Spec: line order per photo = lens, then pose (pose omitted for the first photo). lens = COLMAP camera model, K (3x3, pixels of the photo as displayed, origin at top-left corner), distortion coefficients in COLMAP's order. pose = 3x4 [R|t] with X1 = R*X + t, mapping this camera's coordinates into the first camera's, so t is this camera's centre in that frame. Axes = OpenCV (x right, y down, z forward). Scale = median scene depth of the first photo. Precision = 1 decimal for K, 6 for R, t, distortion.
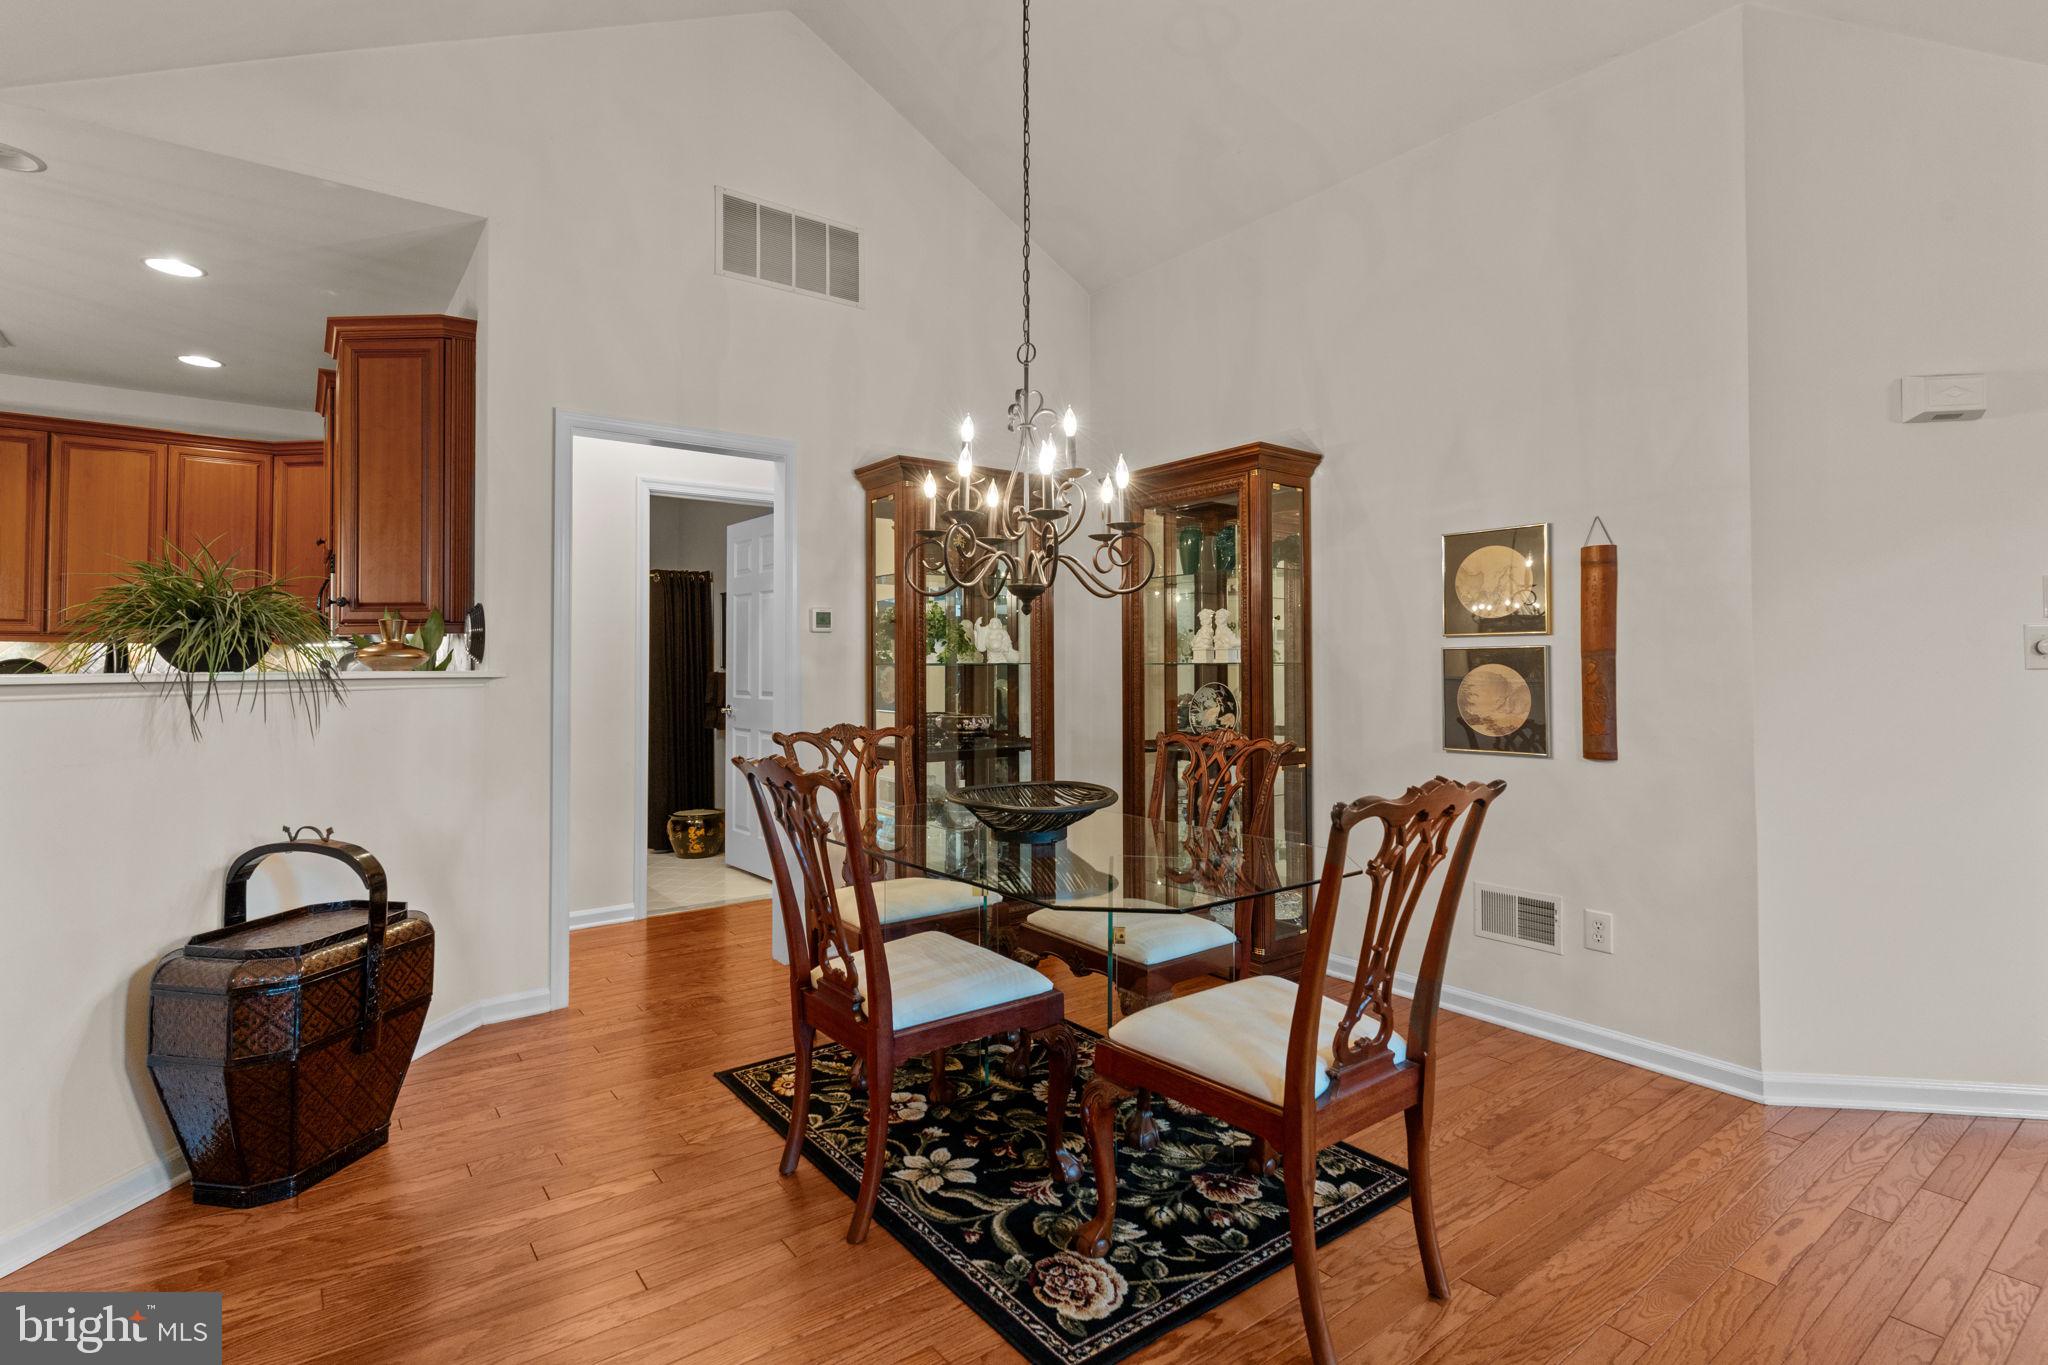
lens RADIAL K [[978.1, 0, 1024.3], [0, 978.1, 643.5], [0, 0, 1]] dist [-0.004298, 0.001177]
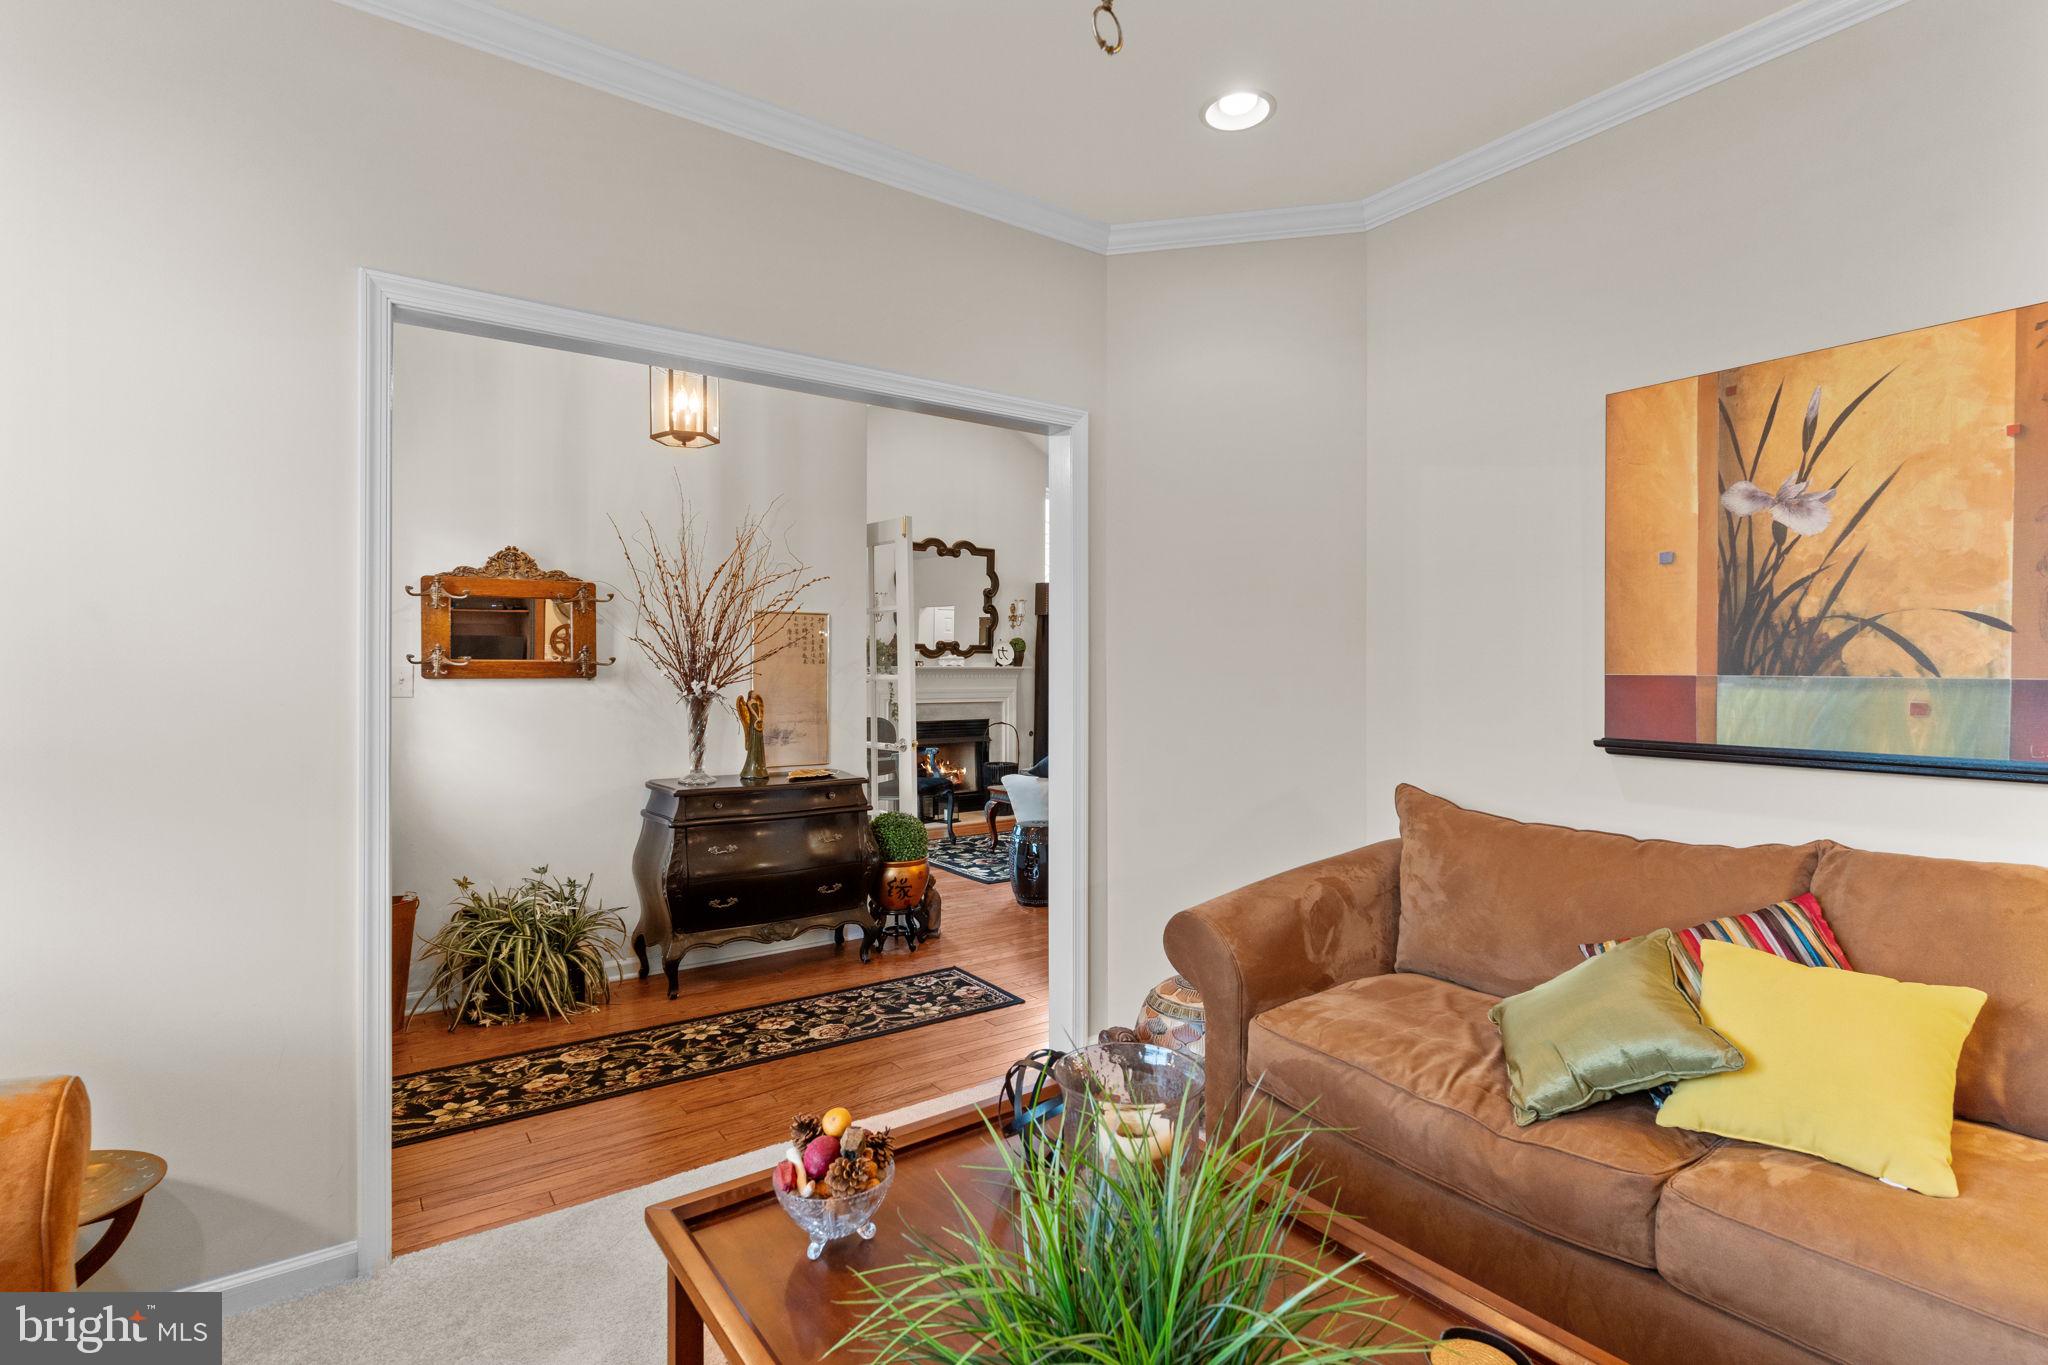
lens RADIAL K [[978.1, 0, 1023.1], [0, 978.1, 682.3], [0, 0, 1]] dist [-0.004298, 0.001177]
pose [[-0.036027, 0.003108, -0.999346, 1.780740], [0.025022, 0.999684, 0.002207, -0.172078], [0.999038, -0.024927, -0.036093, 1.621274]]
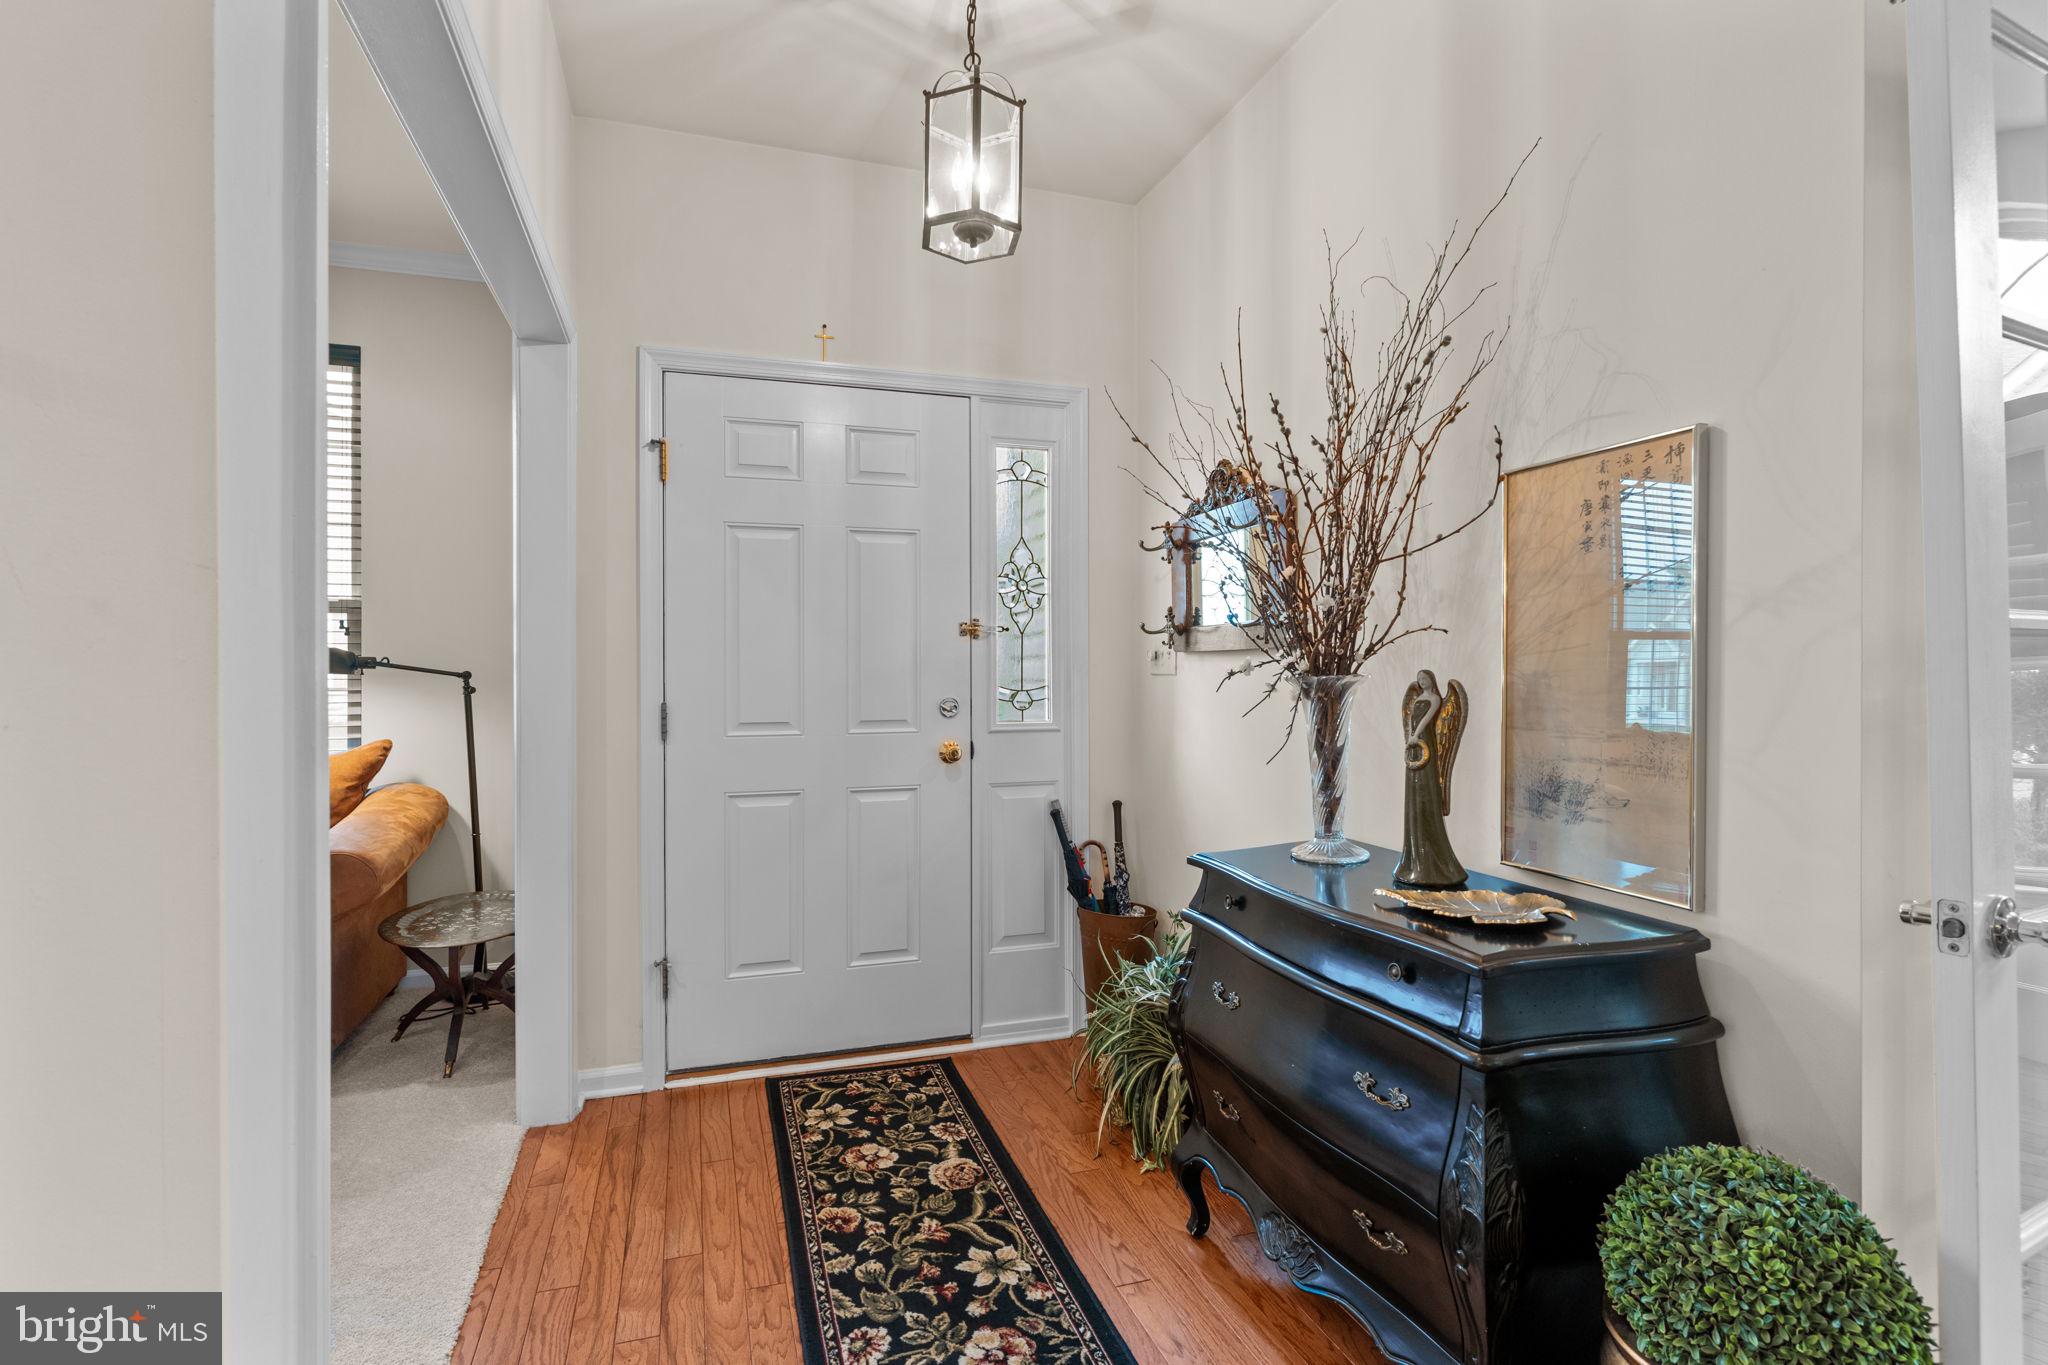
lens RADIAL K [[978.1, 0, 1037.5], [0, 978.1, 678.1], [0, 0, 1]] dist [-0.004298, 0.001177]
pose [[-0.944928, 0.001912, 0.327272, -0.482432], [-0.004560, 0.999809, -0.019006, -0.138775], [-0.327245, -0.019452, -0.944739, 1.934809]]
